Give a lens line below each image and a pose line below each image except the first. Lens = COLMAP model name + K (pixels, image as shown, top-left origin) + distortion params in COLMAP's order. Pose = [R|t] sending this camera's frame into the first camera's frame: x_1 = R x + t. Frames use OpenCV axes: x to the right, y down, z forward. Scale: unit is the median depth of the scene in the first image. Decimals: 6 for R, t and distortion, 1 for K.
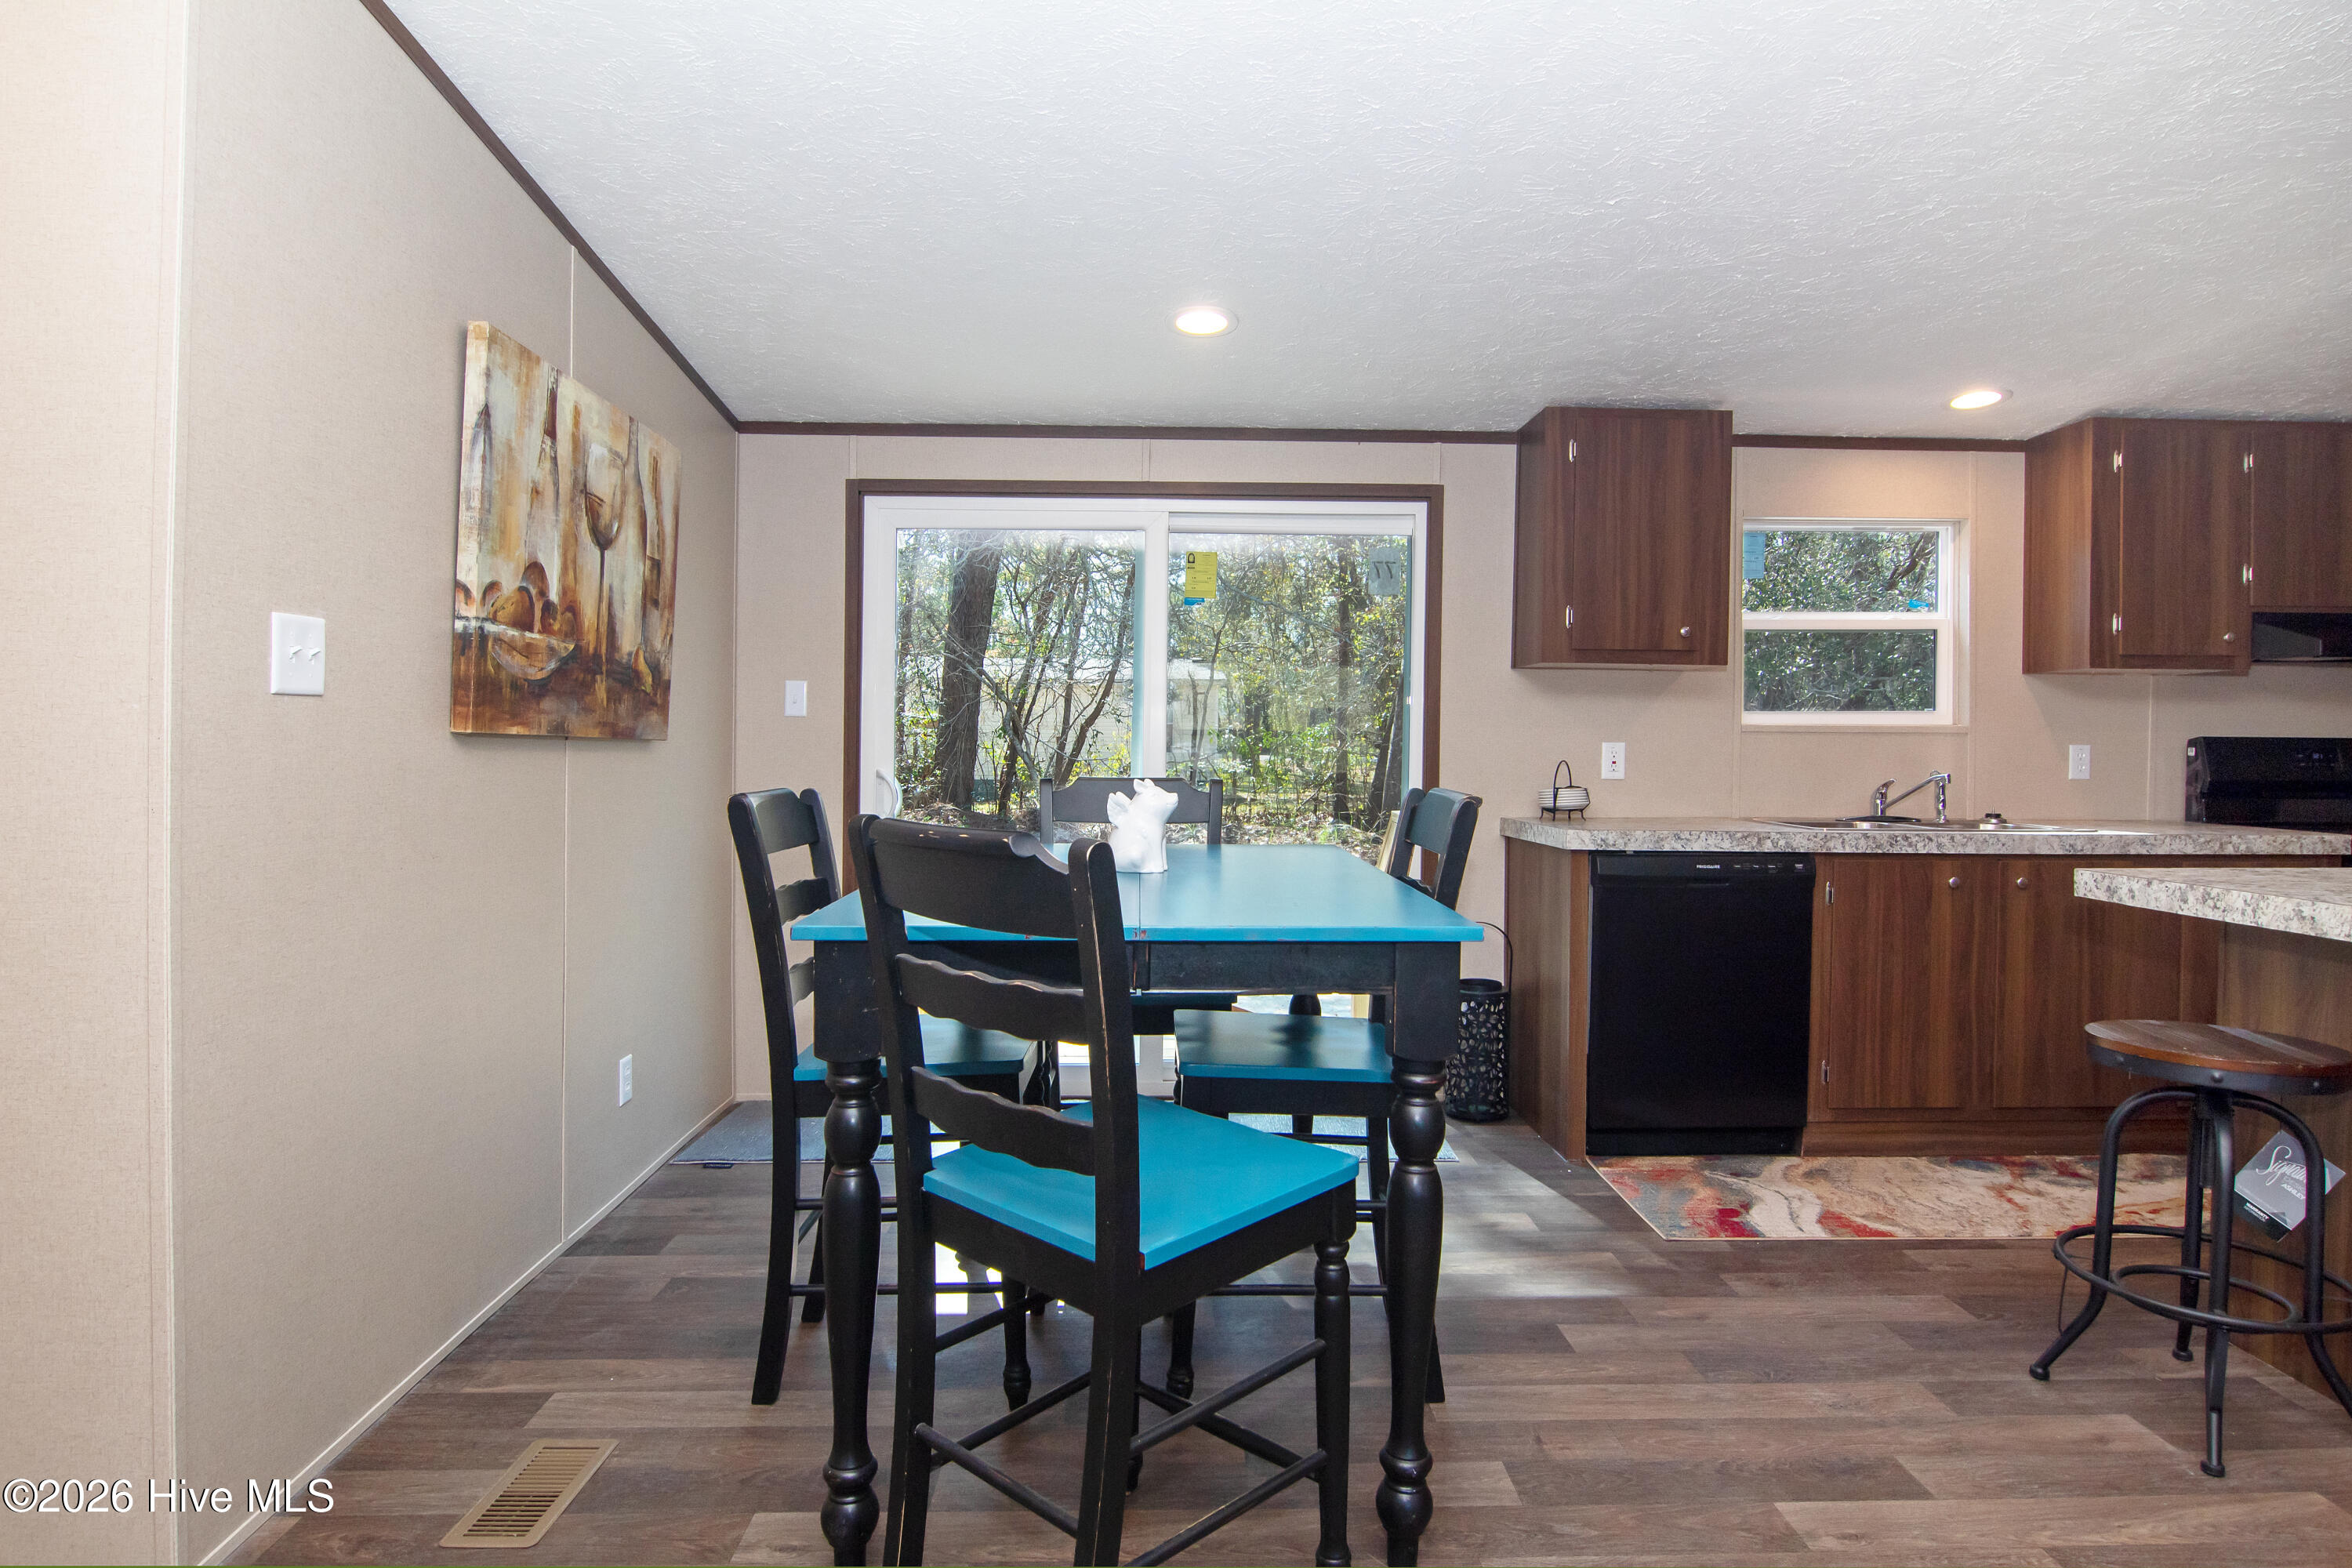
lens RADIAL K [[1369.7, 0, 1127.3], [0, 1369.7, 771.7], [0, 0, 1]] dist [-0.018523, -0.006662]
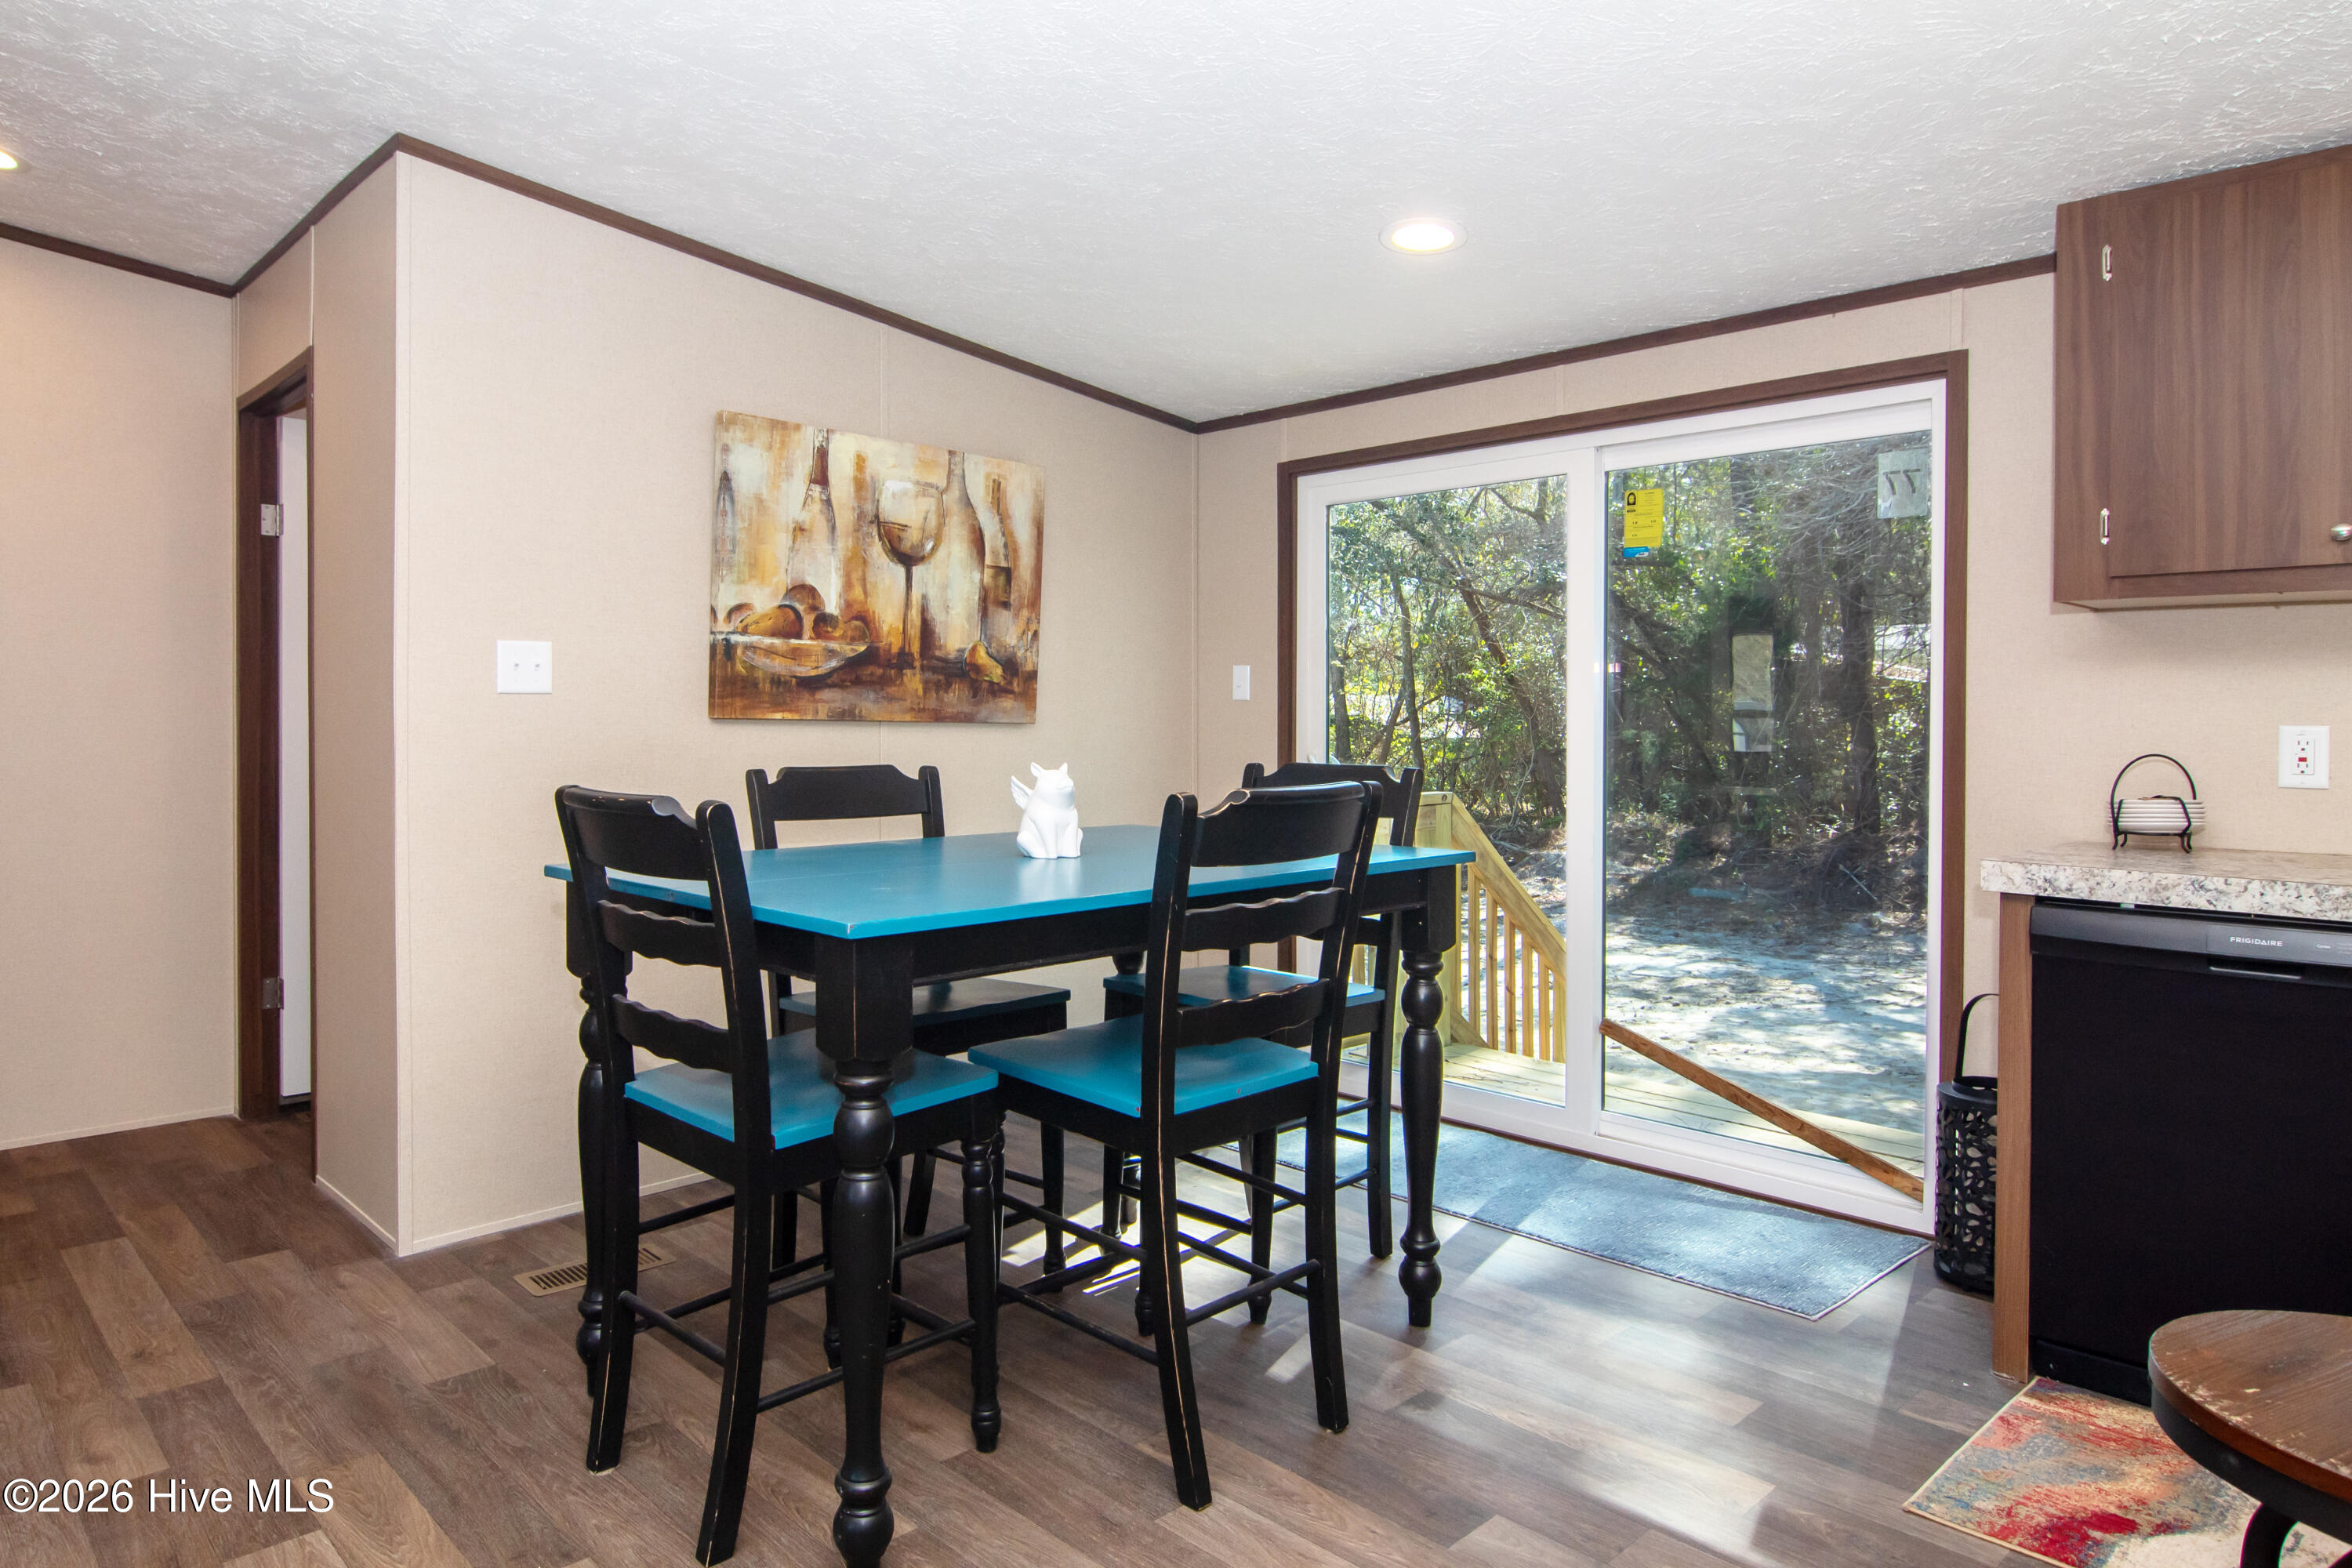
lens RADIAL K [[1369.7, 0, 1076.6], [0, 1369.7, 754.6], [0, 0, 1]] dist [-0.018523, -0.006662]
pose [[0.662462, 0.016376, -0.748916, 0.596007], [-0.015396, 0.999847, 0.008244, -0.007056], [0.748937, 0.006069, 0.662613, 0.290382]]
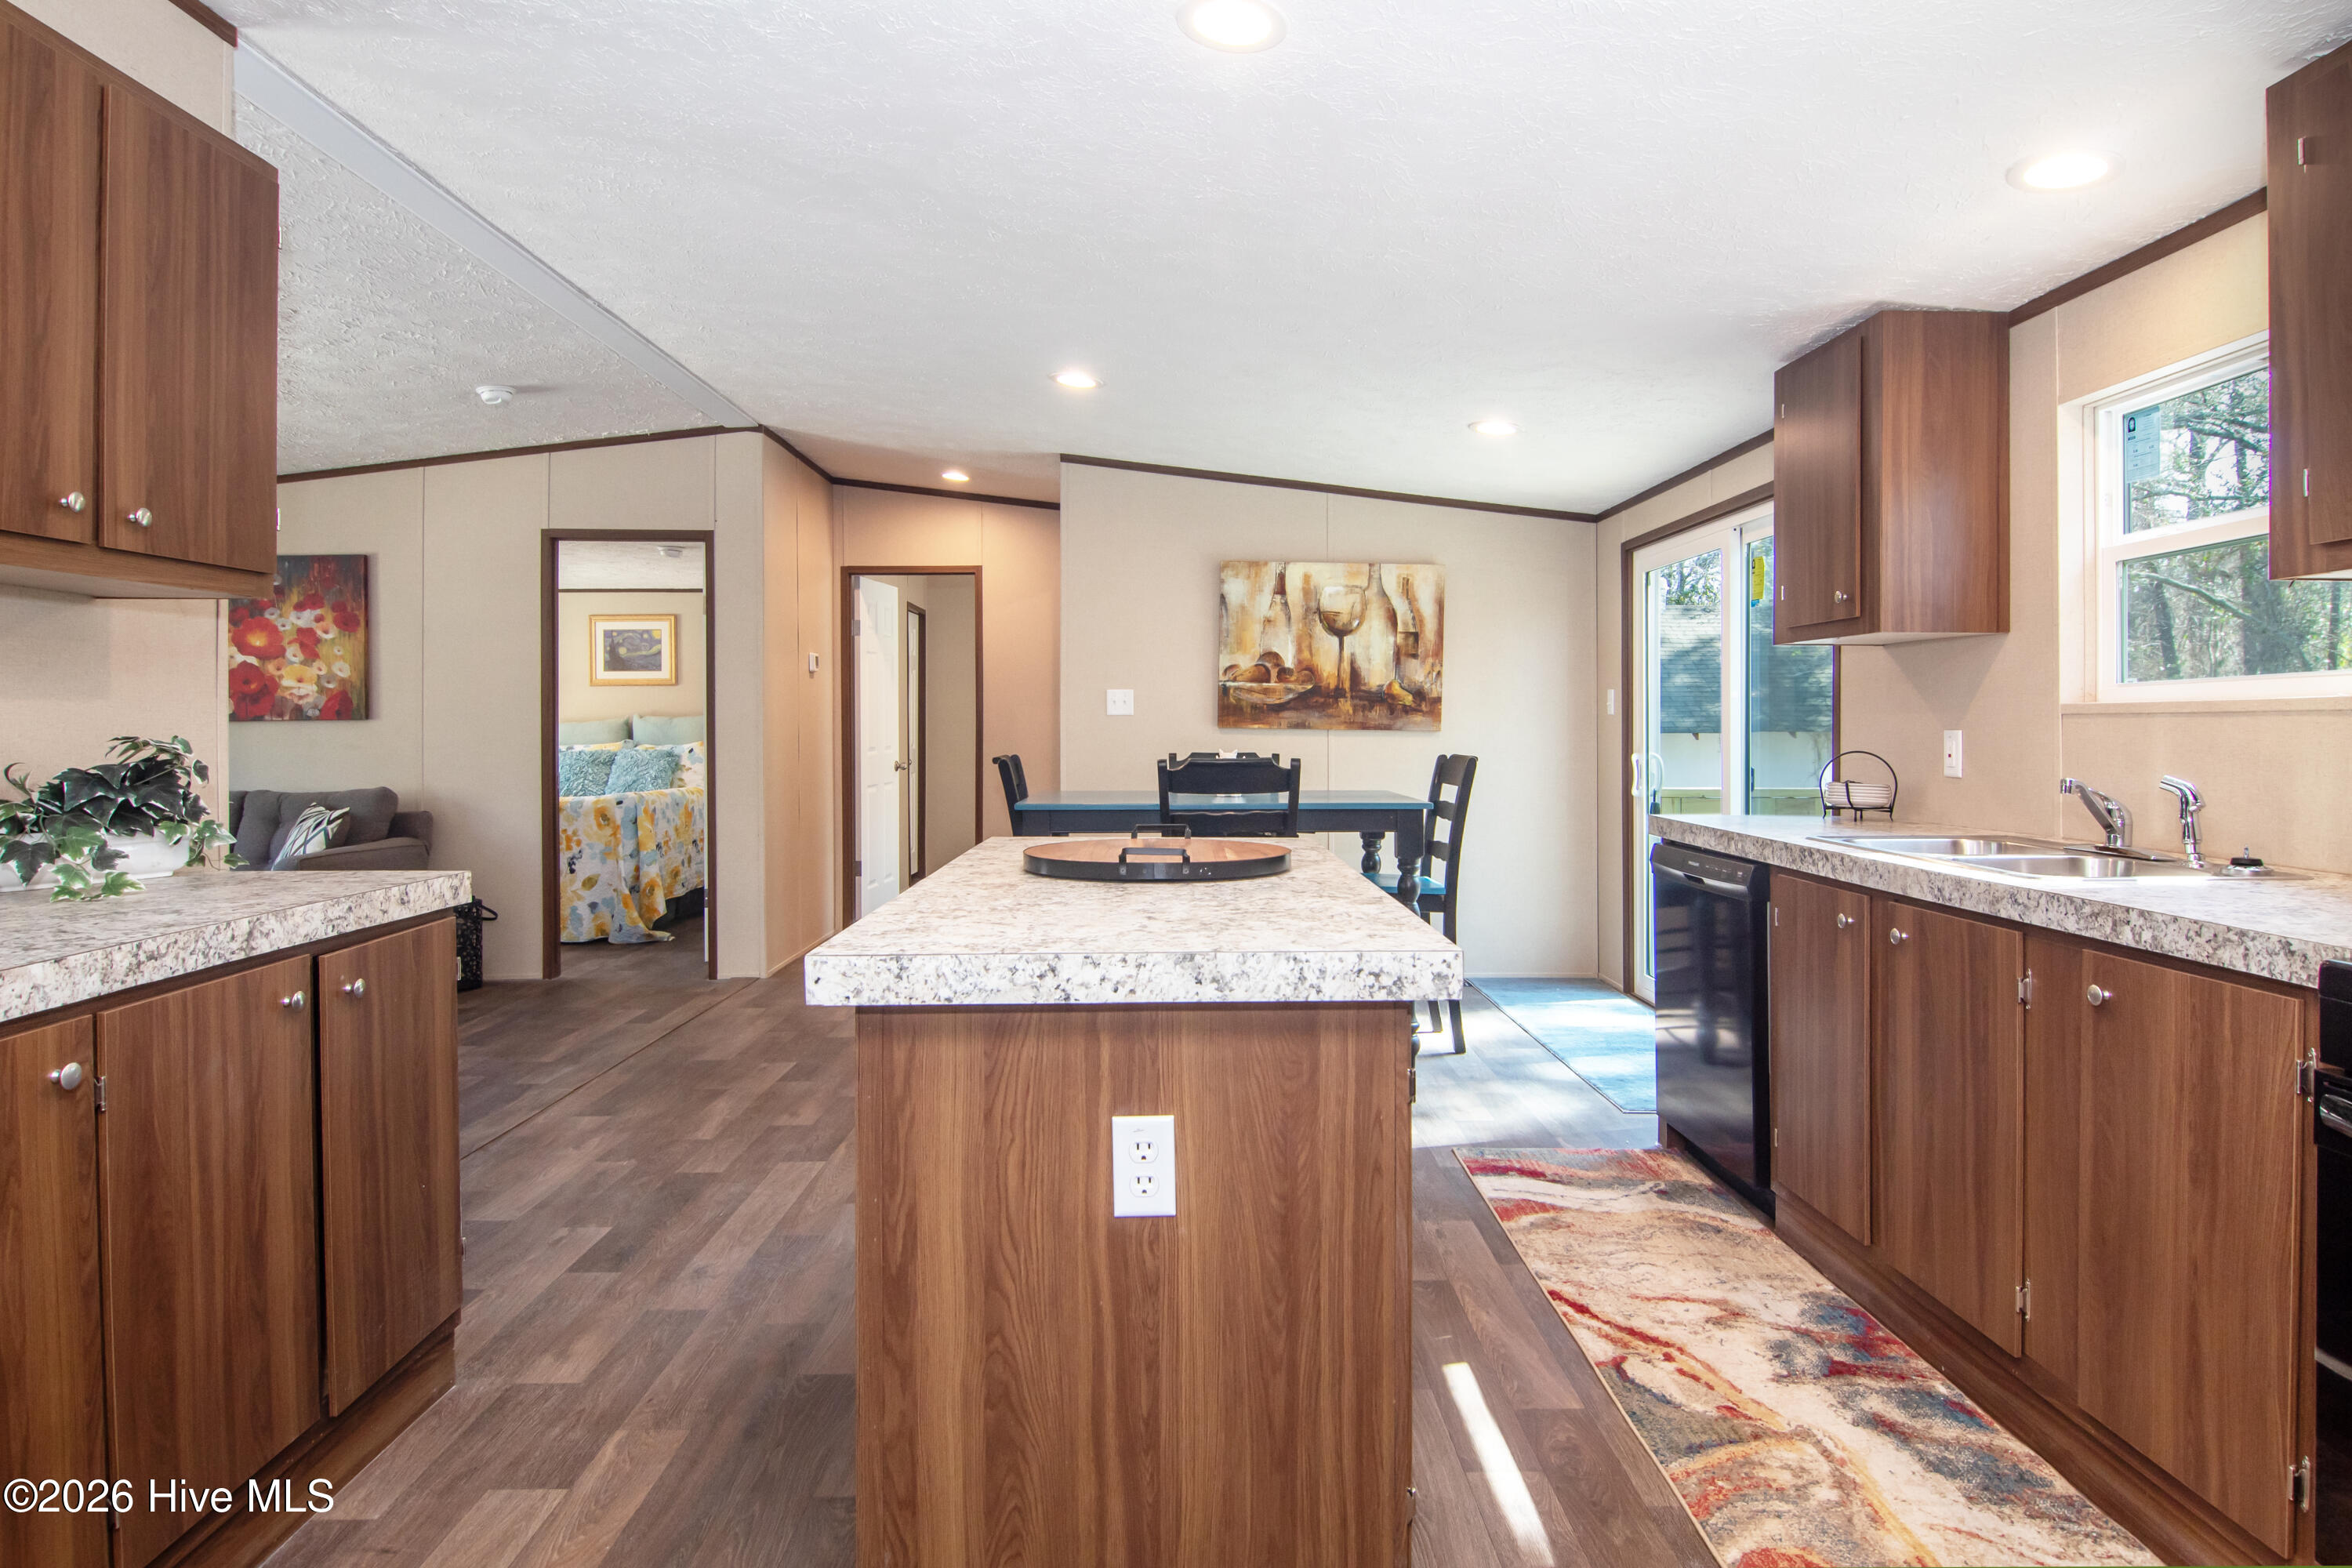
lens RADIAL K [[1369.7, 0, 1166.8], [0, 1369.7, 735.7], [0, 0, 1]] dist [-0.018523, -0.006662]
pose [[-0.030194, 0.000103, -0.999544, 1.562349], [-0.024759, 0.999693, 0.000851, -0.010668], [0.999237, 0.024773, -0.030182, 0.764952]]
